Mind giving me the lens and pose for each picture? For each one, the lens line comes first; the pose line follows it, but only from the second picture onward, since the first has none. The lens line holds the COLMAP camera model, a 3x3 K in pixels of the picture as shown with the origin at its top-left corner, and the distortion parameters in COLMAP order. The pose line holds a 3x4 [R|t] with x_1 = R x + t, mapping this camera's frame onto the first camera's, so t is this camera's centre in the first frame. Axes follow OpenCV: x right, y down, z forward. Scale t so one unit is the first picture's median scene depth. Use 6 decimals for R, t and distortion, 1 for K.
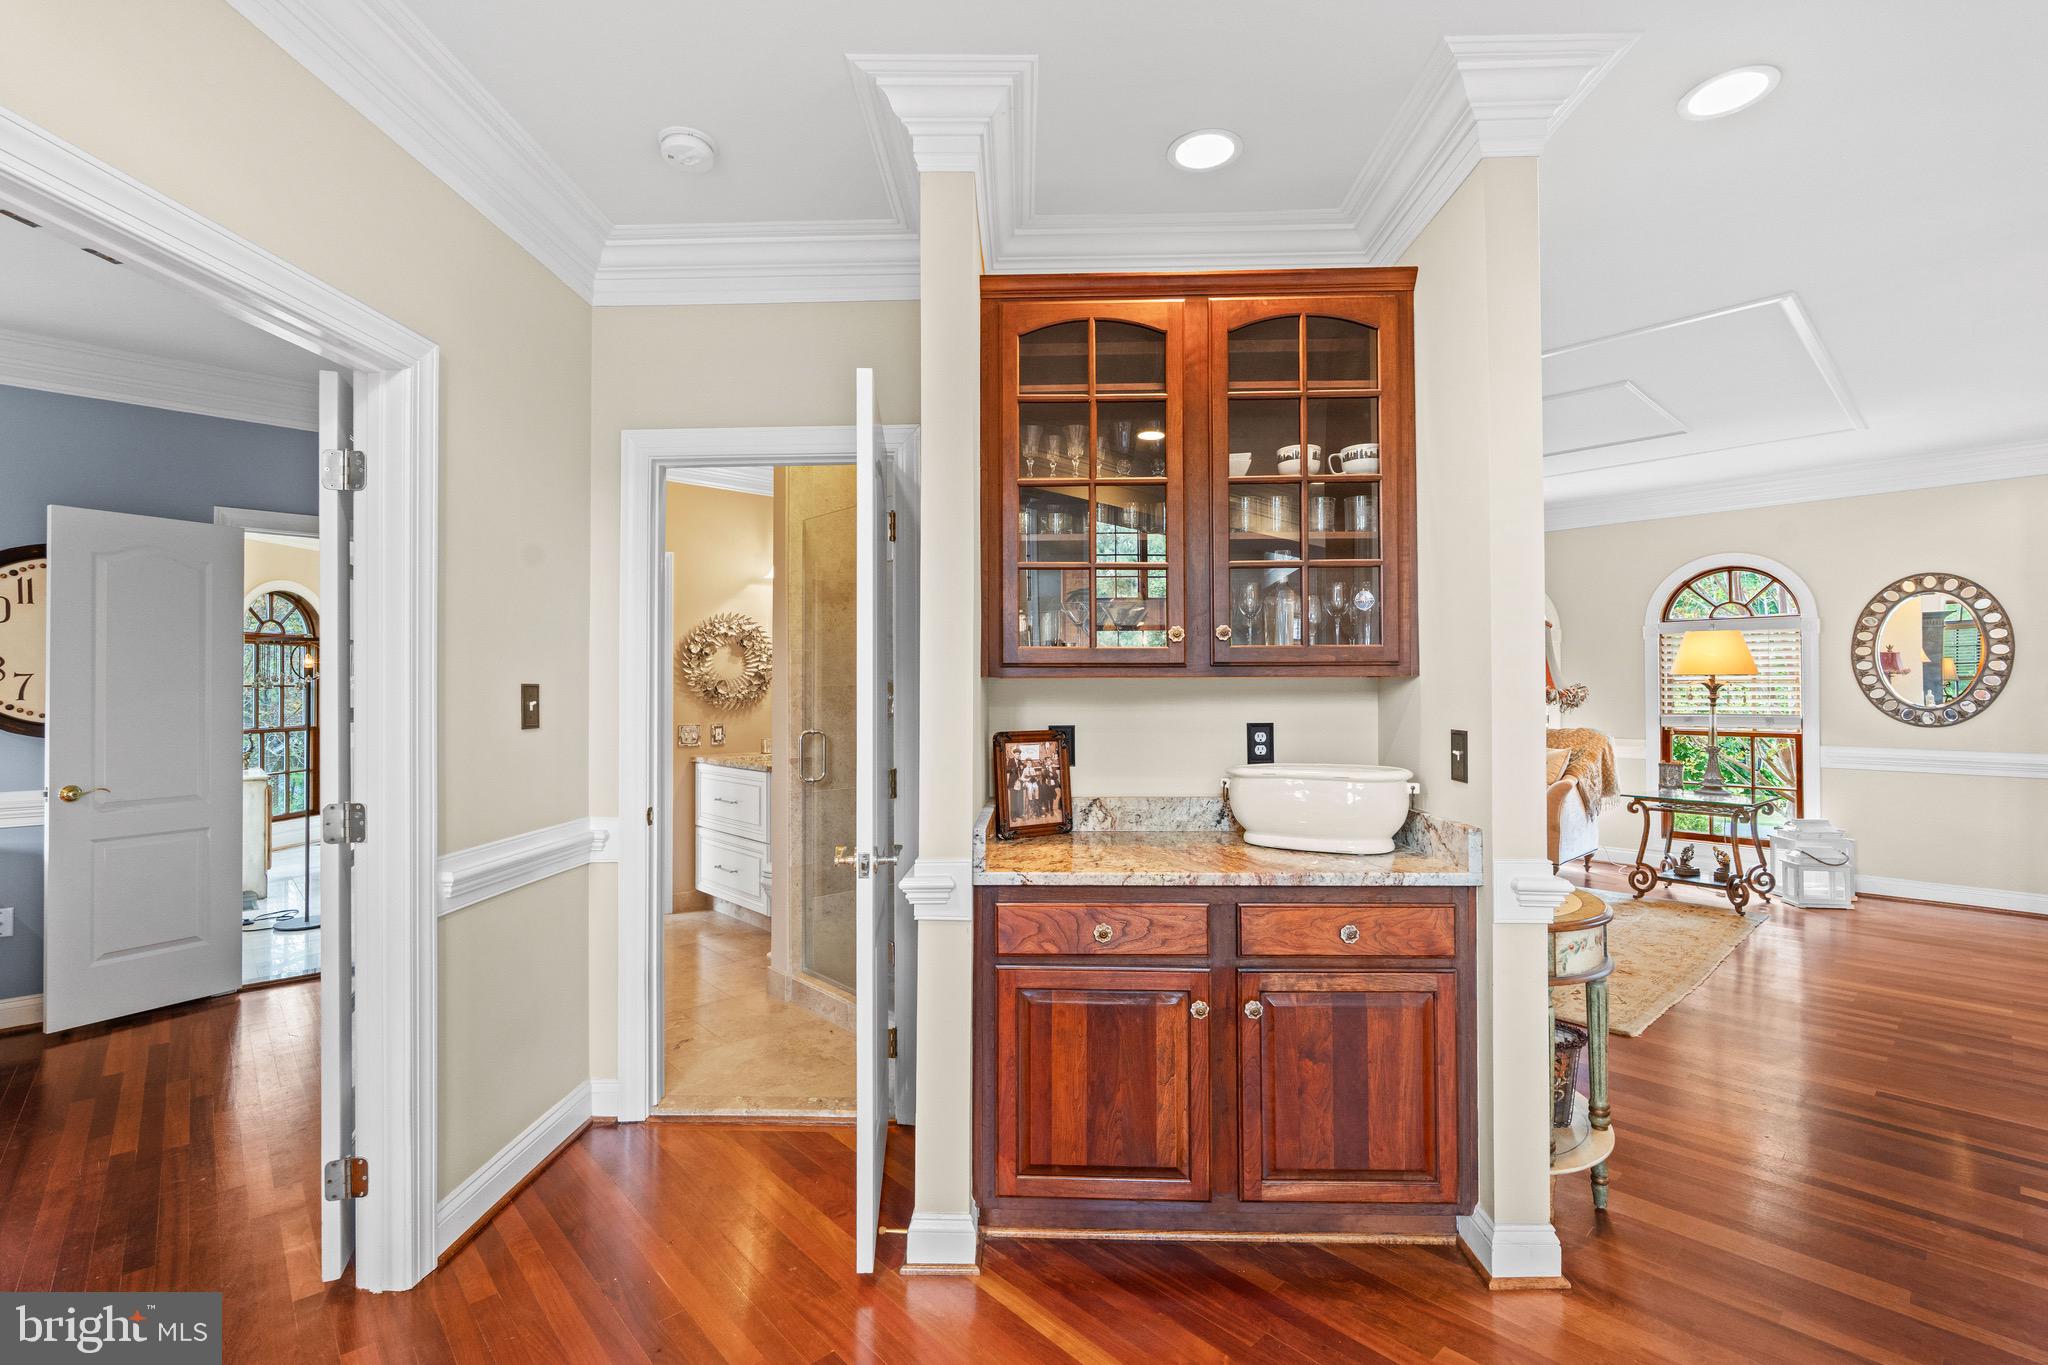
lens RADIAL K [[897.4, 0, 1024.0], [0, 897.4, 682.5], [0, 0, 1]] dist [-0.003273, -0.000201]
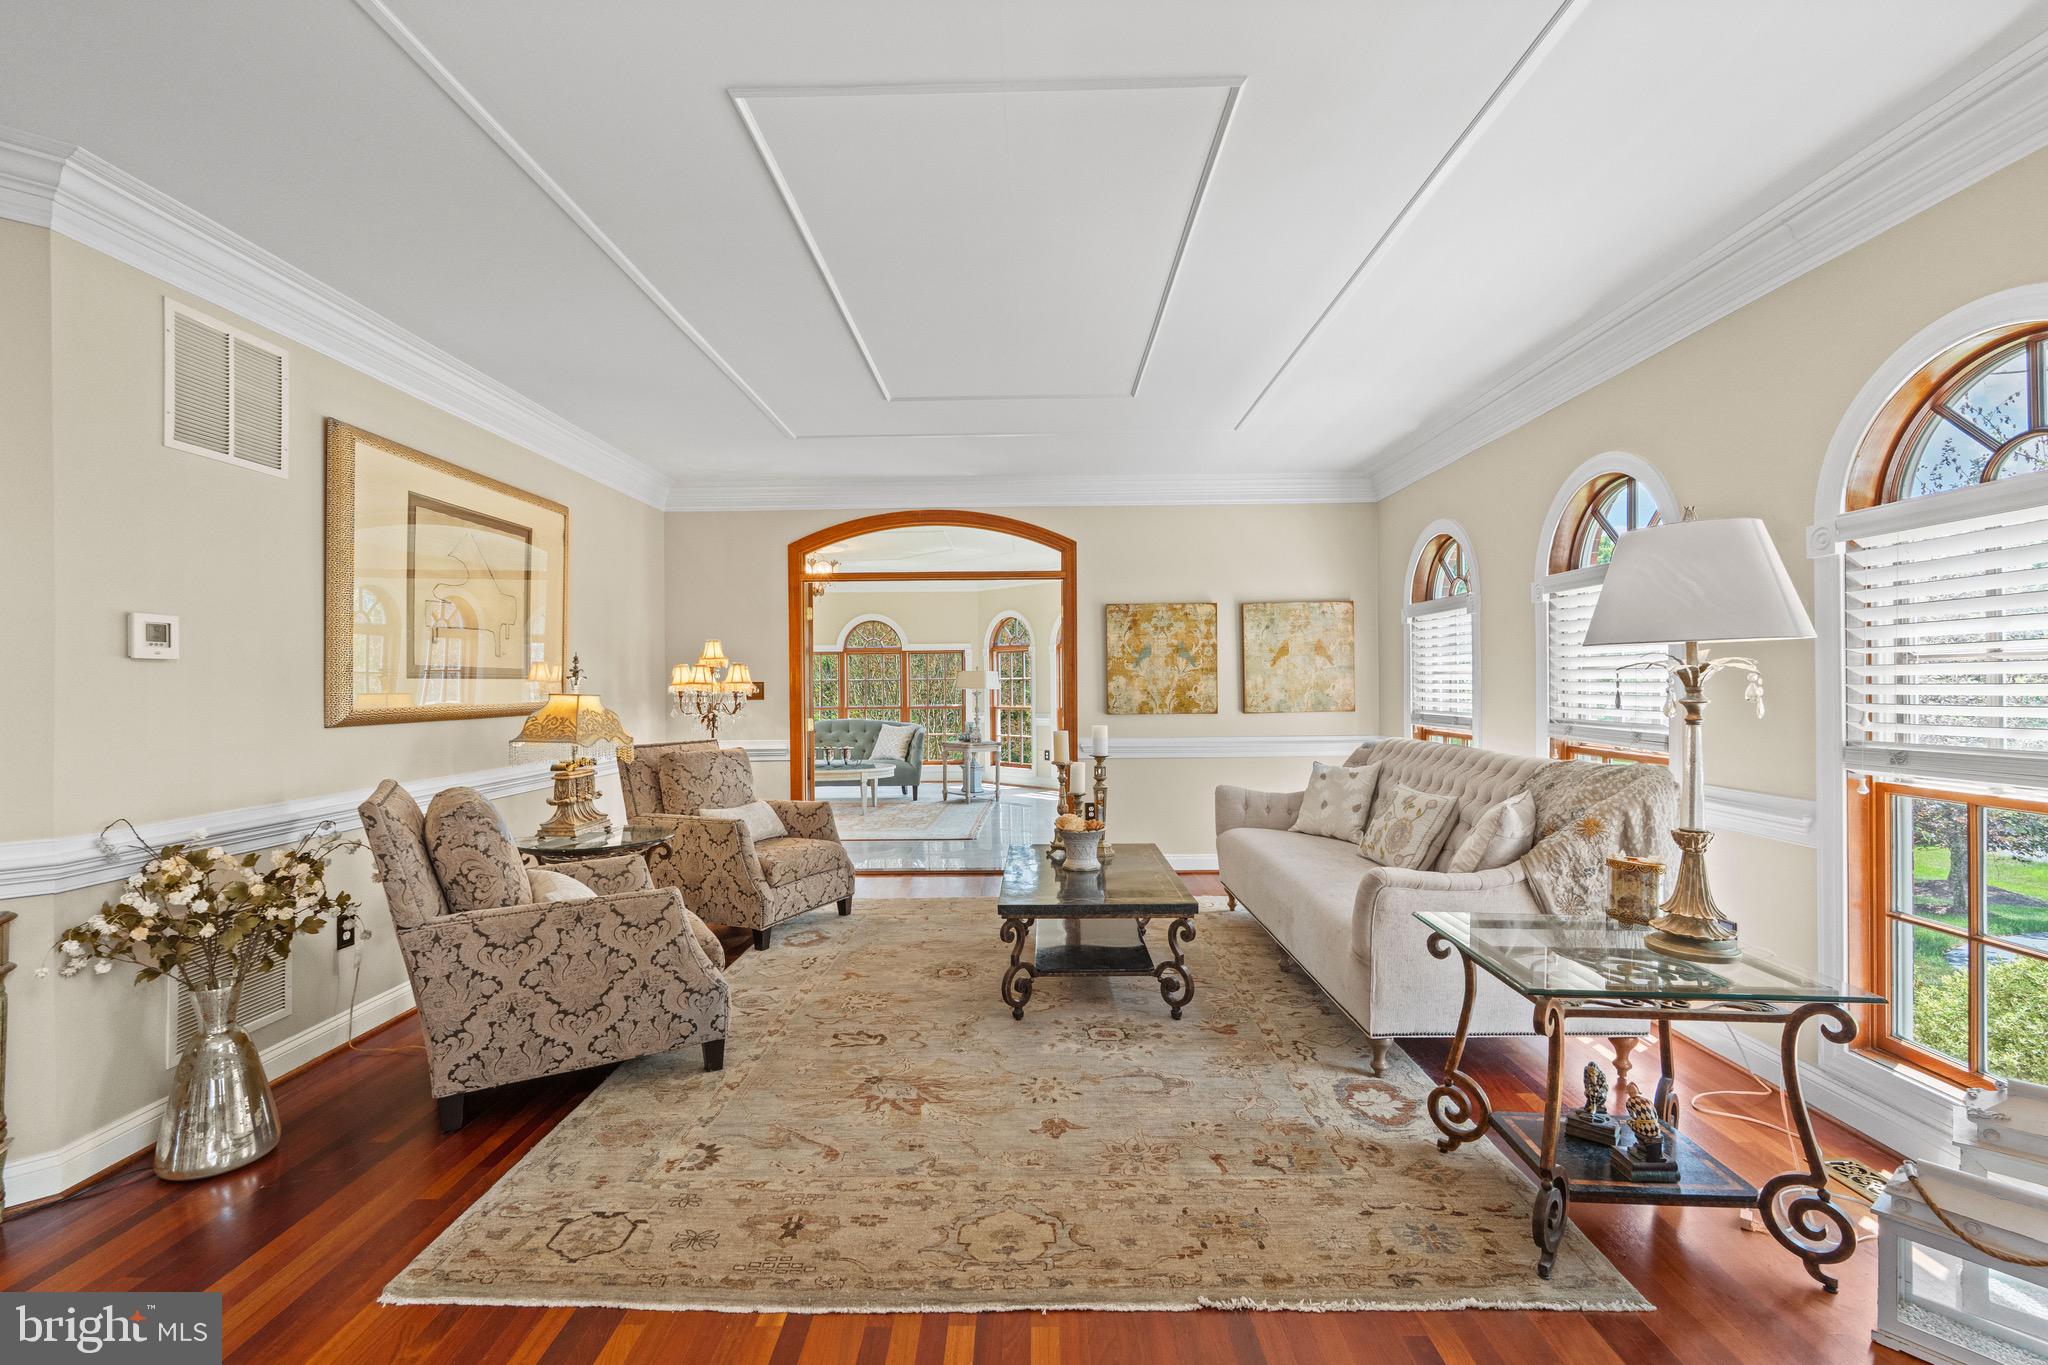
lens RADIAL K [[897.4, 0, 1024.0], [0, 897.4, 682.5], [0, 0, 1]] dist [-0.003273, -0.000201]
pose [[0.732535, -0.003050, -0.680723, 0.839211], [0.012493, 0.999882, 0.008965, 0.001061], [0.680615, -0.015072, 0.732486, 0.533819]]
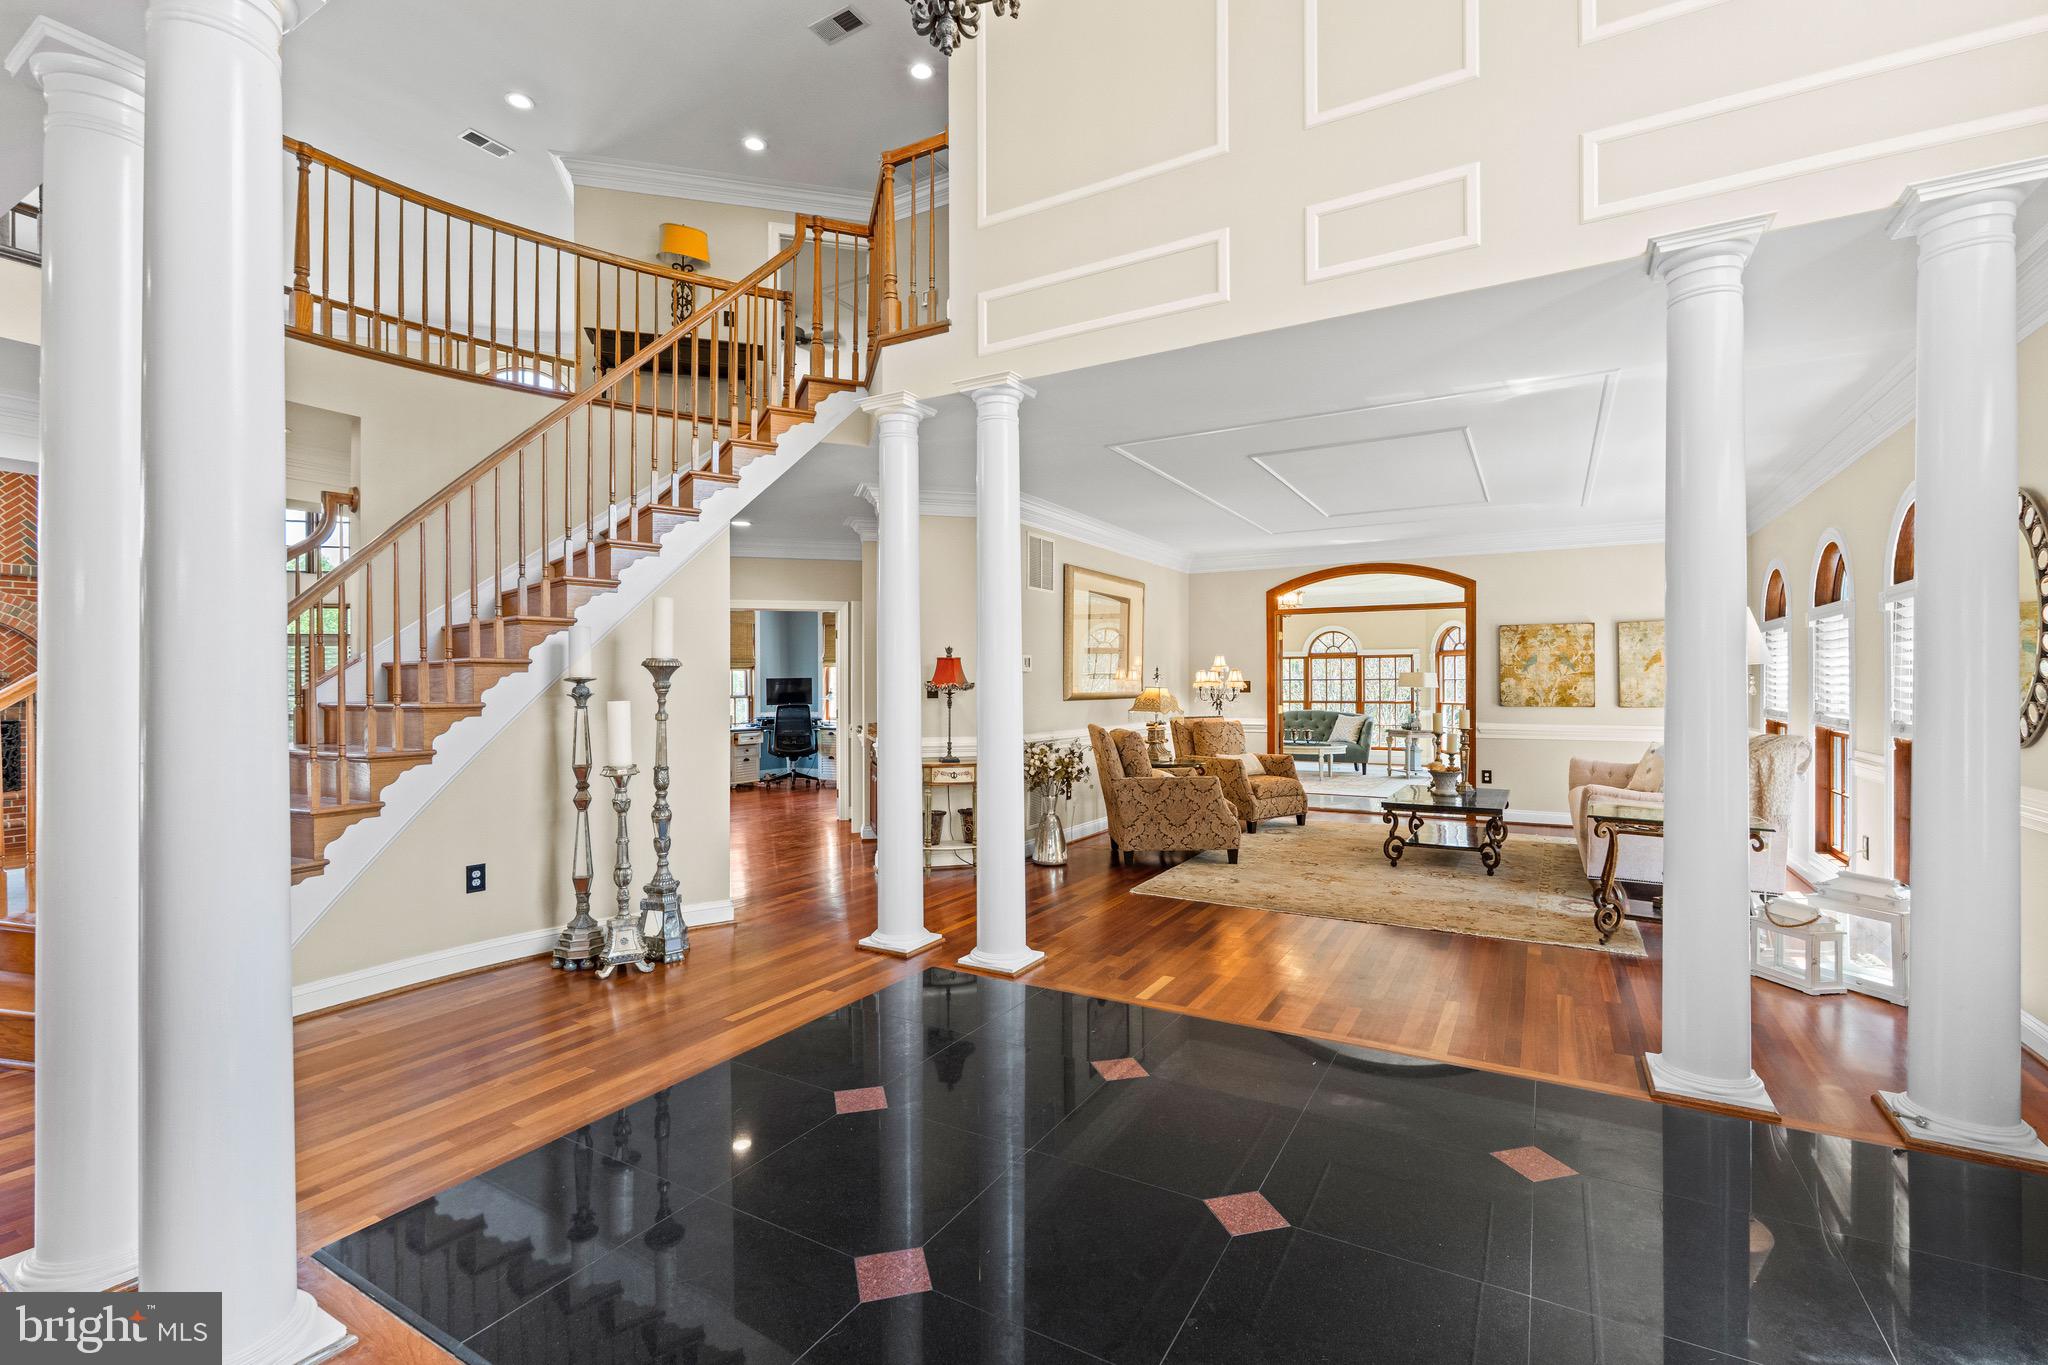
lens RADIAL K [[897.4, 0, 1024.0], [0, 897.4, 682.5], [0, 0, 1]] dist [-0.003273, -0.000201]
pose [[0.303501, 0.001821, -0.952829, 1.367054], [0.010189, 0.999935, 0.005157, -0.004275], [0.952776, -0.011273, 0.303463, 0.184324]]
